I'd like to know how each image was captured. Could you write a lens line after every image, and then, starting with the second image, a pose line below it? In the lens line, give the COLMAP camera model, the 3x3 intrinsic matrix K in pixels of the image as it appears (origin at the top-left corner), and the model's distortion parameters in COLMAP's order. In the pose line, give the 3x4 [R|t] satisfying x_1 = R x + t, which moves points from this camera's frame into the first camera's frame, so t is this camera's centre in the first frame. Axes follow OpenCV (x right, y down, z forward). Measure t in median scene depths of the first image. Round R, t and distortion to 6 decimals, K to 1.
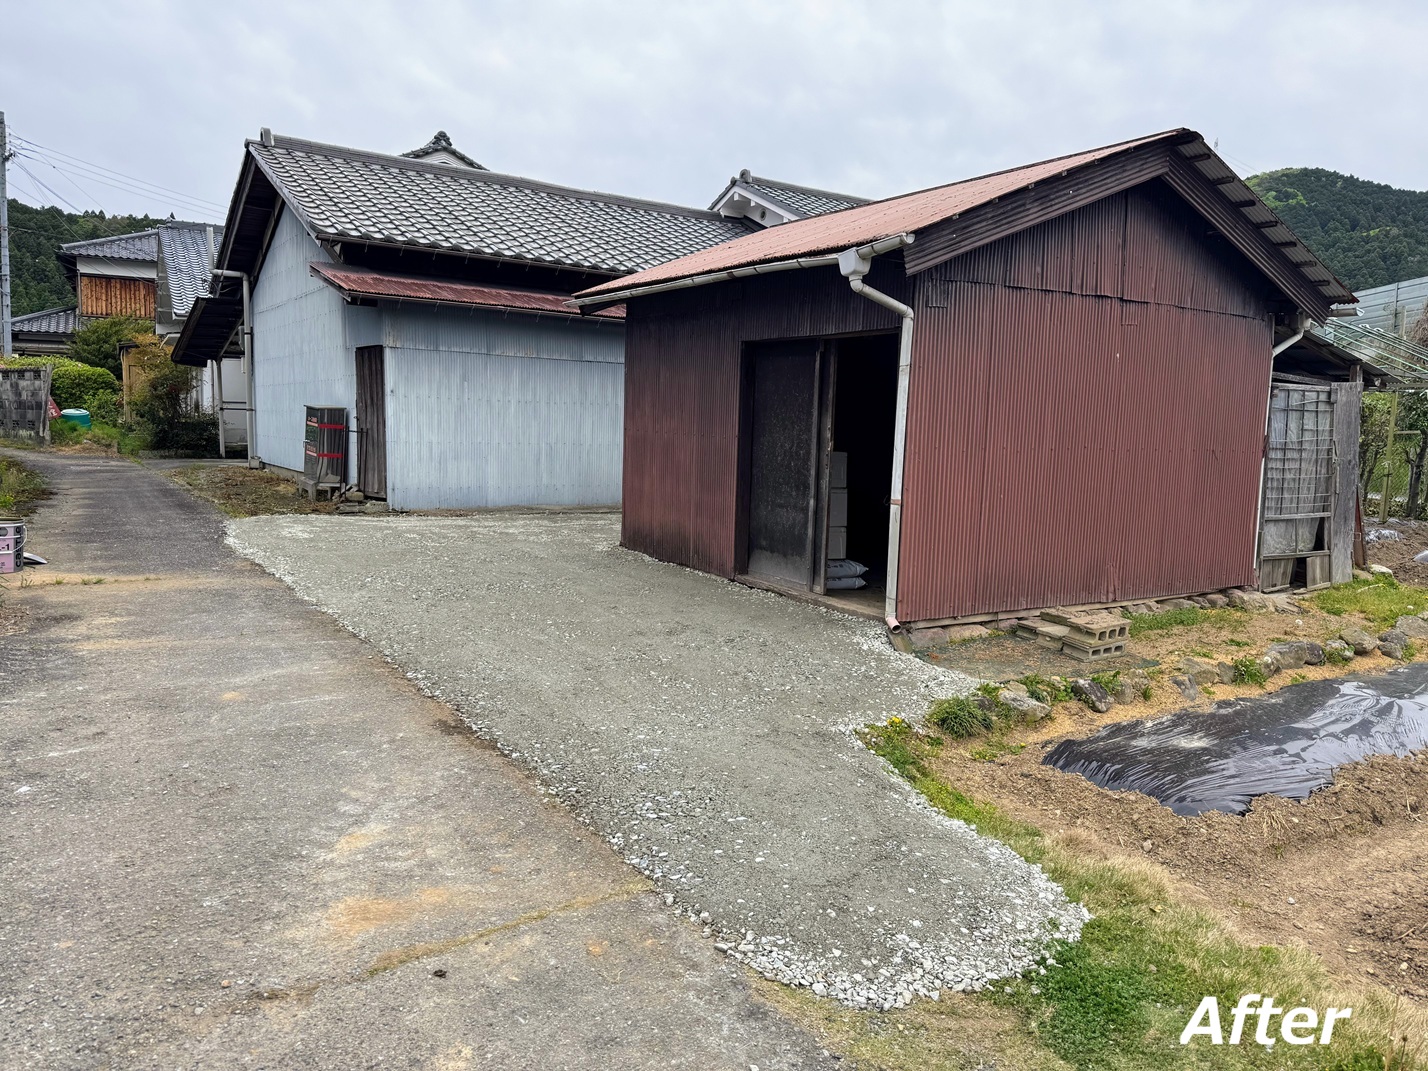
lens RADIAL K [[991.3, 0, 714.8], [0, 991.3, 551.6], [0, 0, 1]] dist [0.051138, -0.061042]
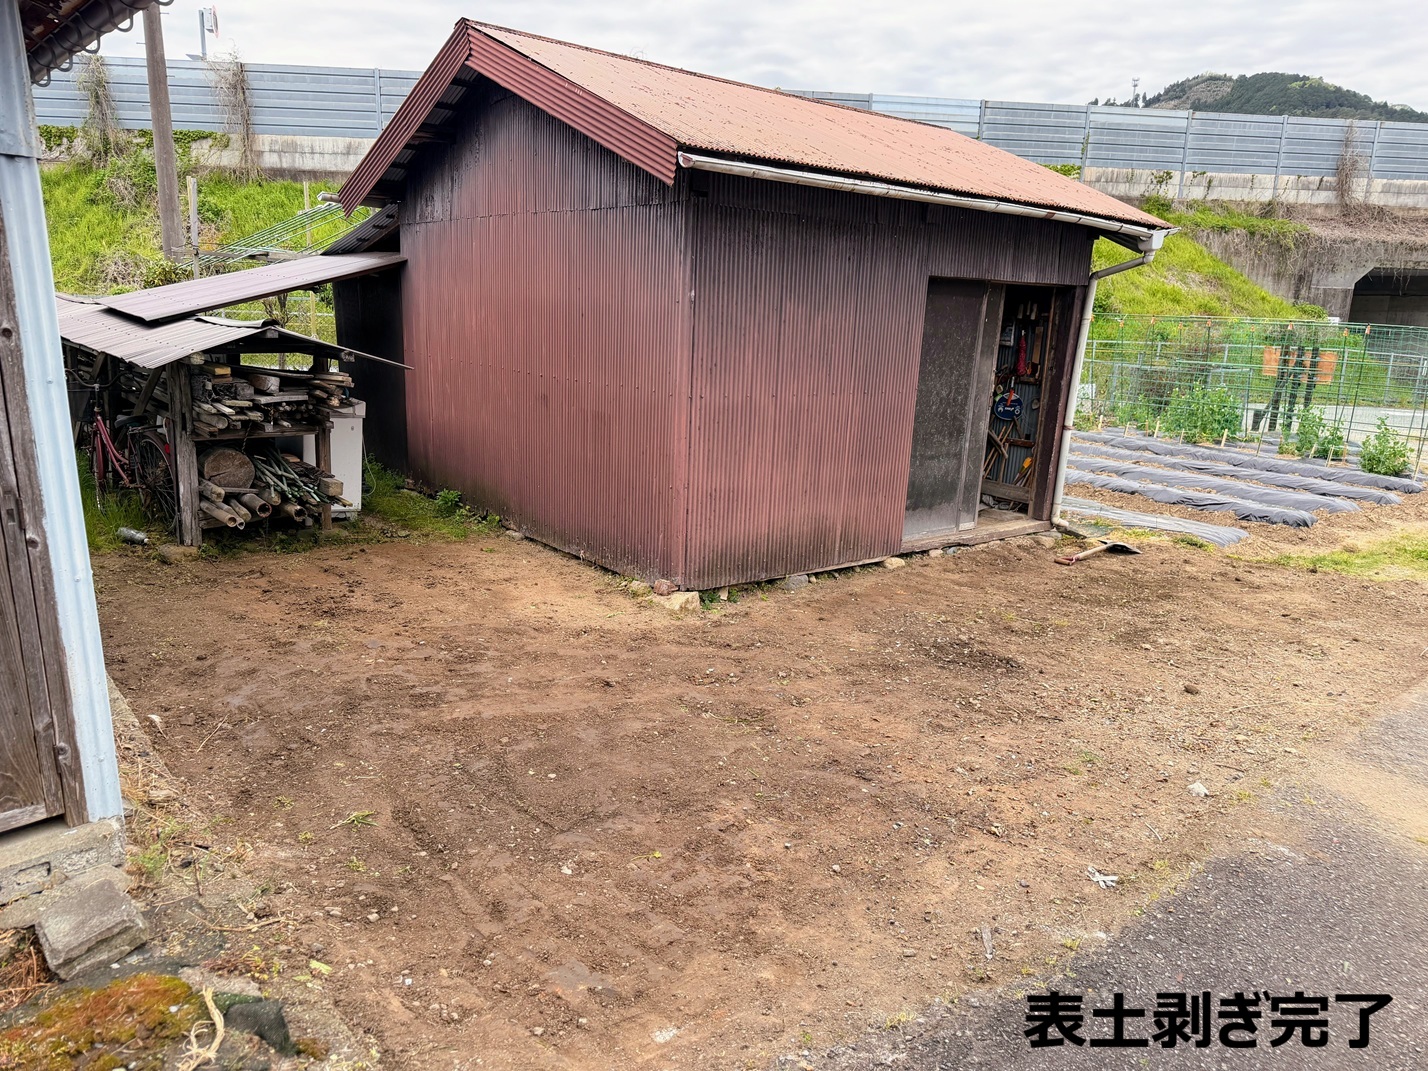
lens RADIAL K [[994.9, 0, 711.4], [0, 994.9, 559.3], [0, 0, 1]] dist [0.040869, -0.041231]
pose [[-0.113352, -0.279013, 0.953574, -0.566907], [0.094745, 0.952350, 0.289918, -0.167759], [-0.989027, 0.123209, -0.081516, 0.875632]]
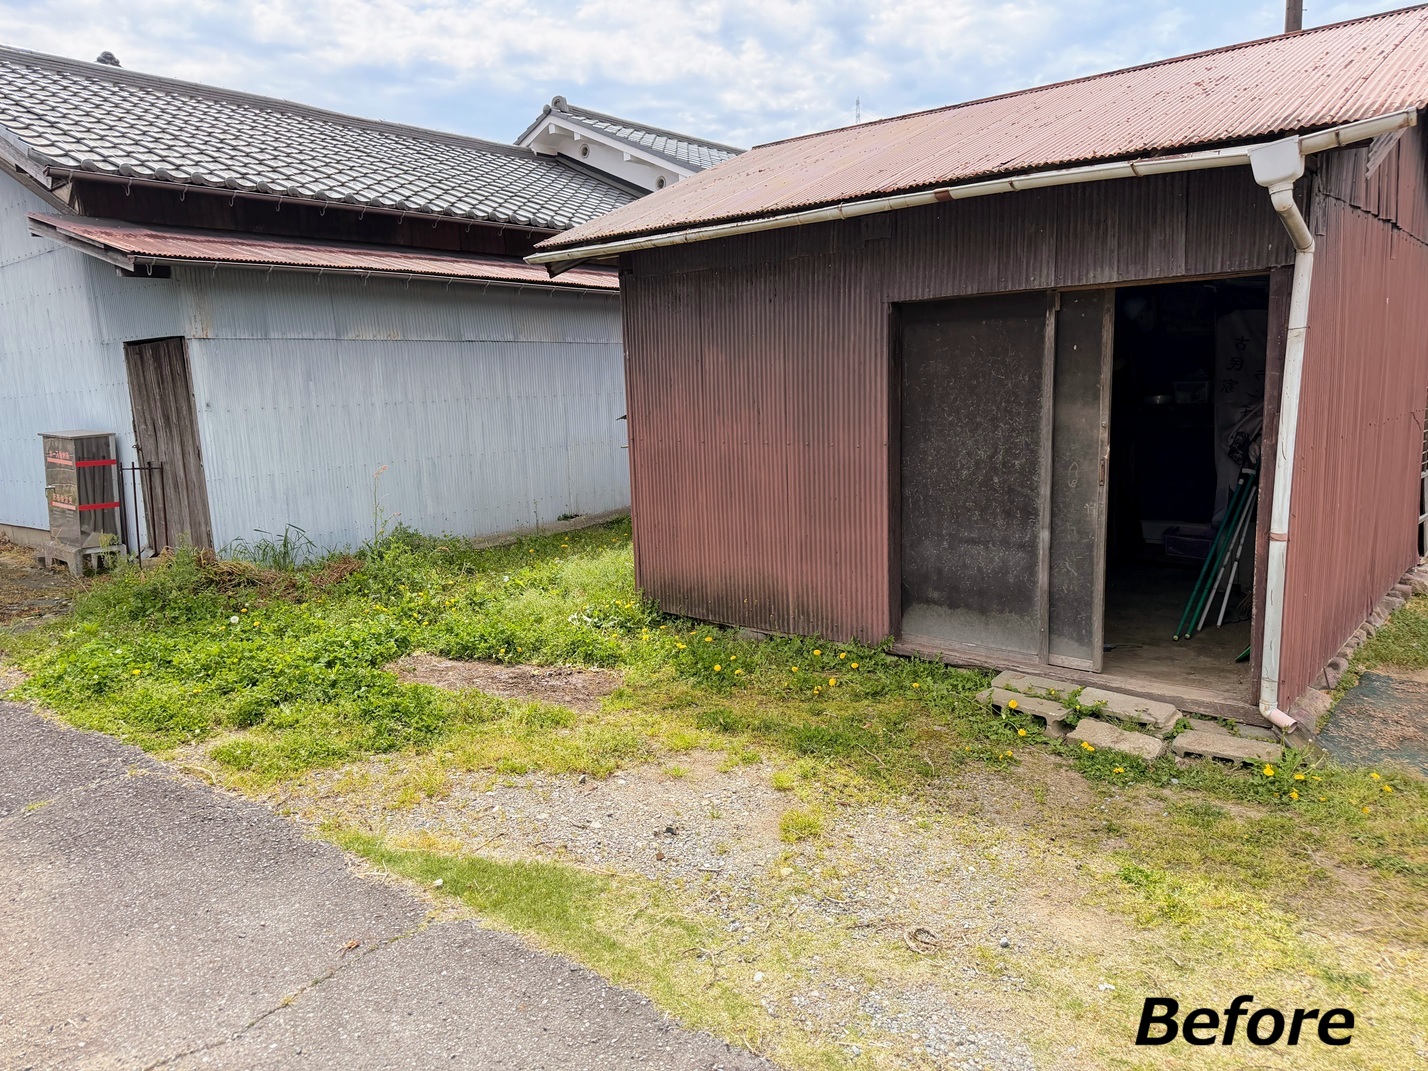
lens RADIAL K [[1000.4, 0, 717.5], [0, 1000.4, 551.6], [0, 0, 1]] dist [0.001302, 0.002435]
pose [[0.952393, -0.116371, 0.281790, -0.199443], [0.105520, 0.992980, 0.053437, -0.063715], [-0.286030, -0.021159, 0.957987, 0.263359]]
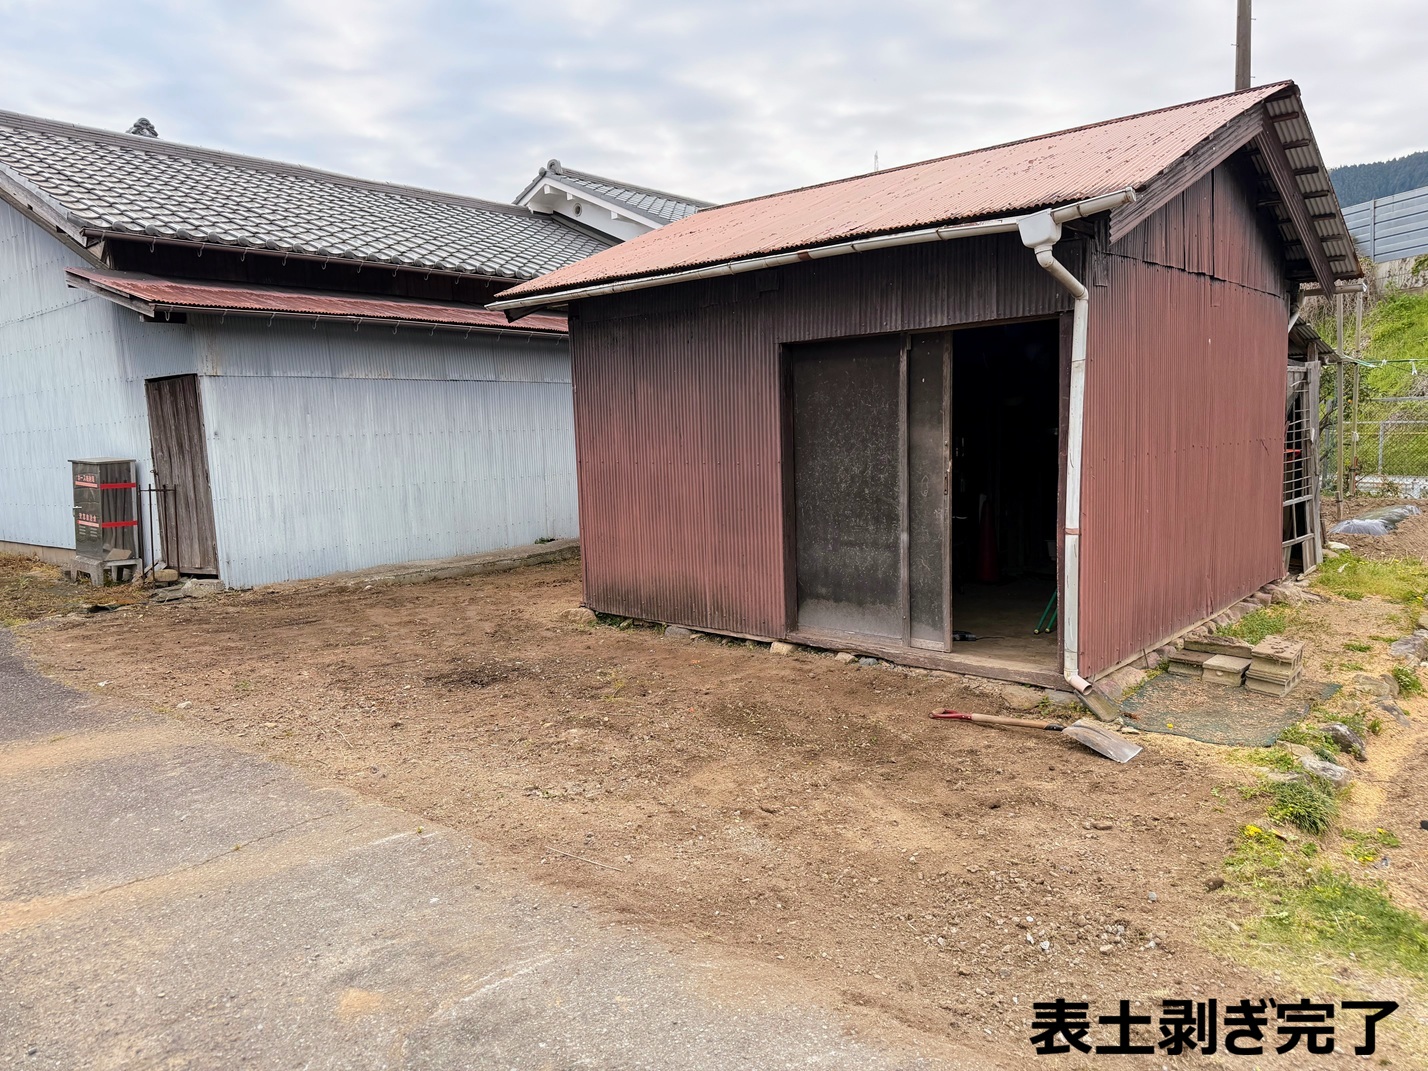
lens RADIAL K [[997.1, 0, 719.2], [0, 997.1, 559.1], [0, 0, 1]] dist [0.008601, -0.007219]
pose [[0.957743, -0.100534, 0.269484, -0.171481], [0.100993, 0.994812, 0.012199, -0.036754], [-0.269313, 0.015533, 0.962928, 0.169347]]
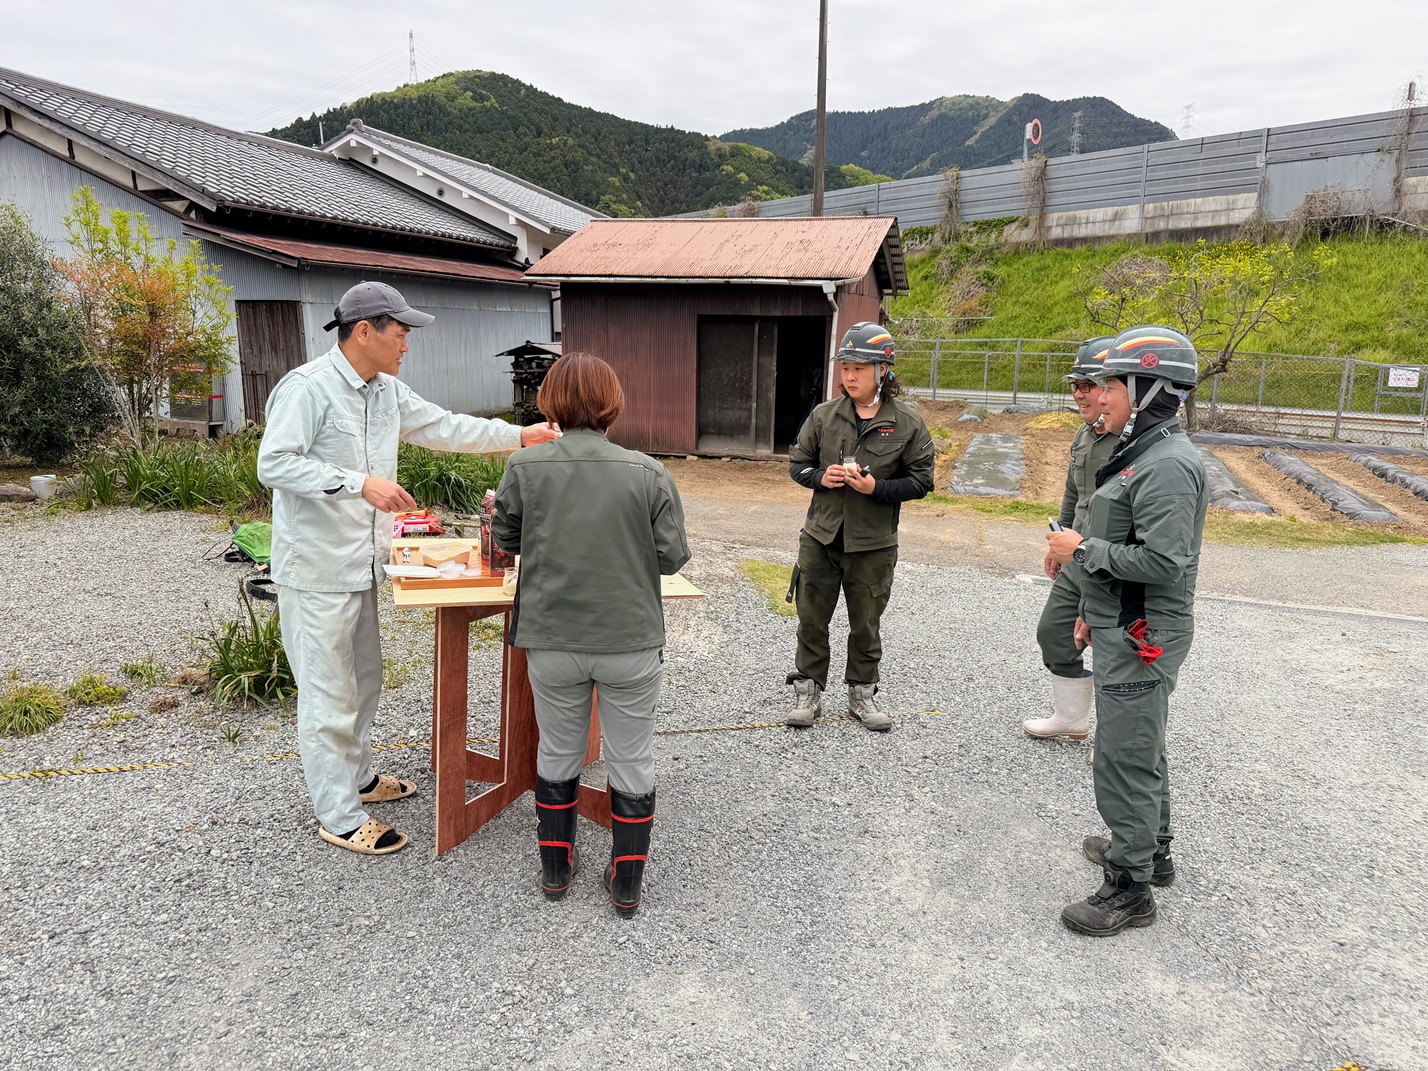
lens RADIAL K [[985.8, 0, 733.0], [0, 985.8, 571.5], [0, 0, 1]] dist [0.076225, -0.168973]
pose [[0.743947, -0.179608, 0.643649, -0.765169], [0.098853, 0.982185, 0.159817, -0.027641], [-0.660887, -0.055269, 0.748448, -0.246280]]
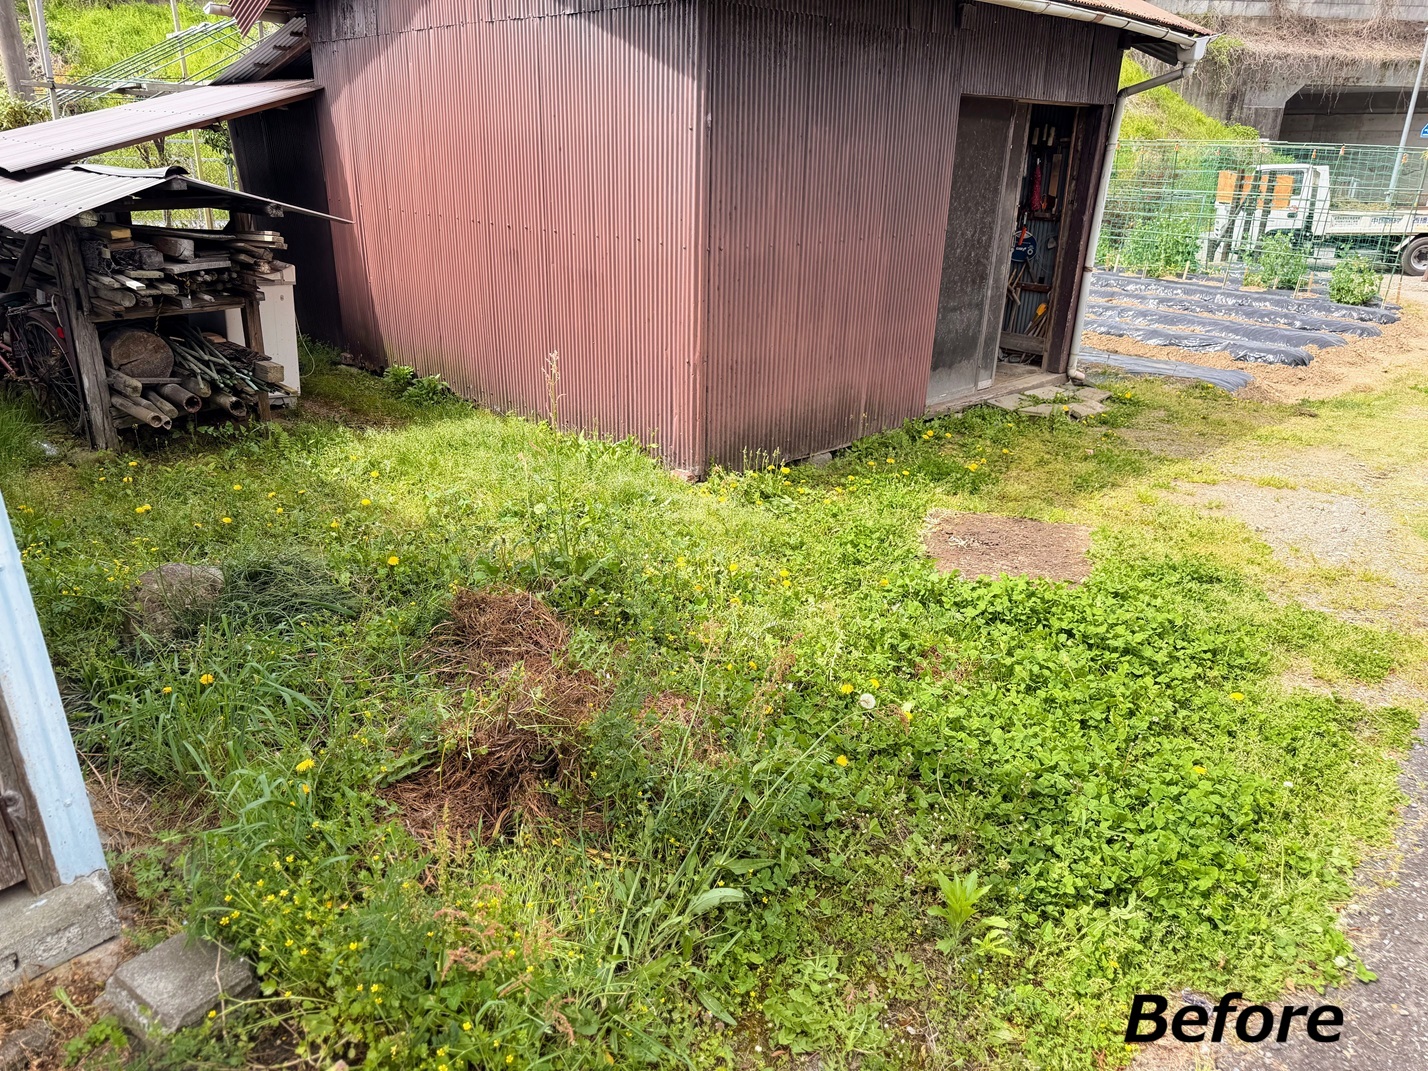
lens RADIAL K [[1000.4, 0, 717.5], [0, 1000.4, 551.6], [0, 0, 1]] dist [0.001302, 0.002435]
pose [[-0.206893, -0.403276, 0.891383, -0.493305], [0.109907, 0.895749, 0.430761, -0.168273], [-0.972171, 0.187091, -0.141002, 0.913940]]
